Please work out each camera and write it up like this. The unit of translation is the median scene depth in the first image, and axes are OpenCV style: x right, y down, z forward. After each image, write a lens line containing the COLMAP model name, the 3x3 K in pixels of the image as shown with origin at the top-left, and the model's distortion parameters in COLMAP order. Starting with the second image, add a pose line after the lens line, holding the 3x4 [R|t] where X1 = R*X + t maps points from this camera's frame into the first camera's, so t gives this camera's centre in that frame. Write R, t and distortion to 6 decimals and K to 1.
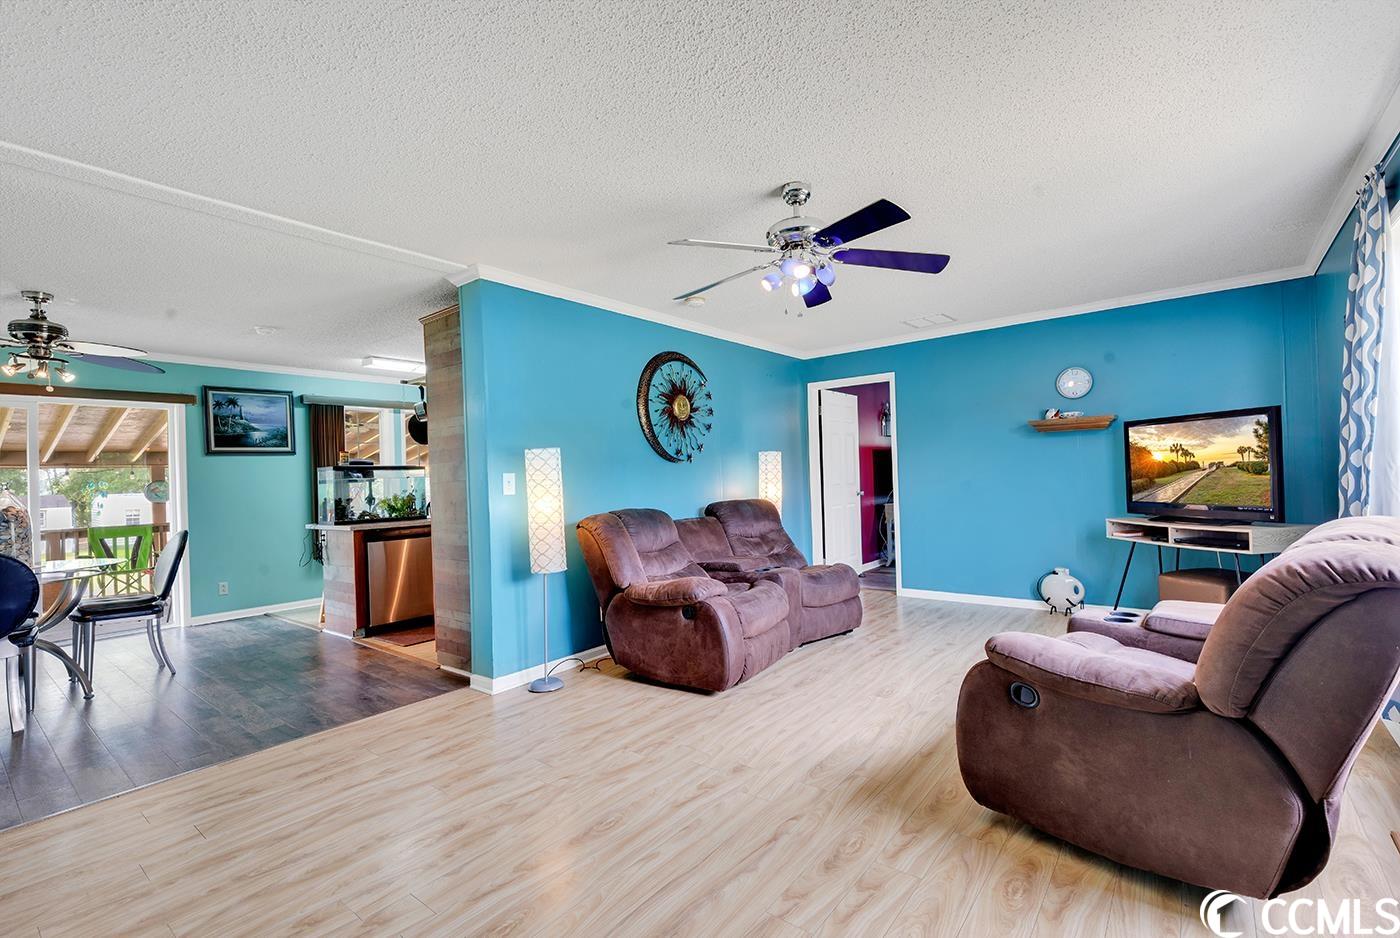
lens RADIAL K [[630.6, 0, 703.1], [0, 630.6, 475.5], [0, 0, 1]] dist [0.001886, 0.000550]
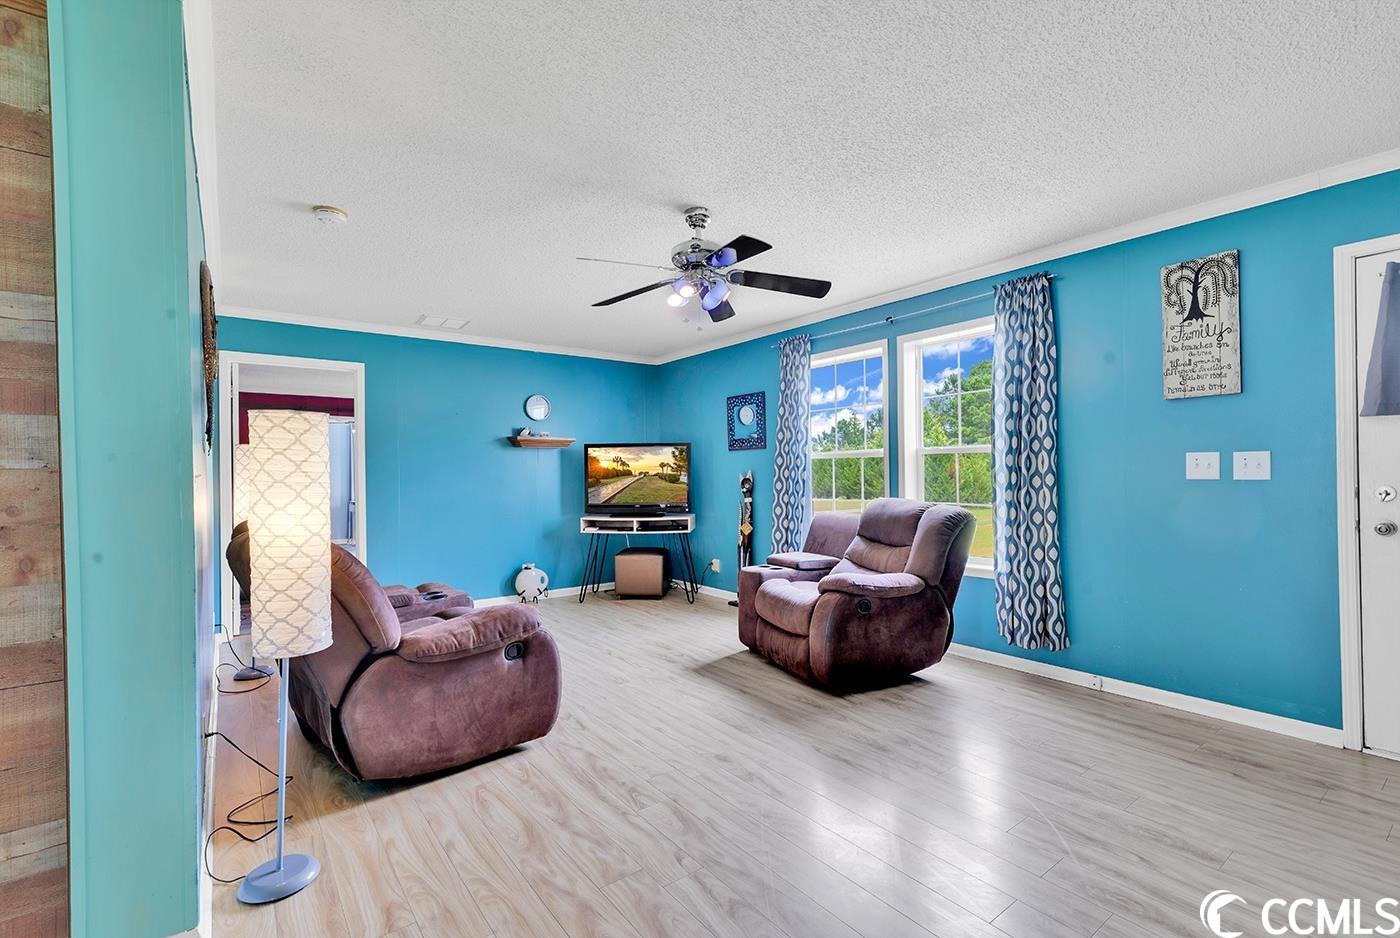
lens RADIAL K [[630.6, 0, 703.1], [0, 630.6, 475.5], [0, 0, 1]] dist [0.001886, 0.000550]
pose [[0.238210, 0.028514, 0.970795, -0.724893], [0.001403, 0.999558, -0.029703, 0.026095], [-0.971213, 0.008437, 0.238065, 0.588749]]
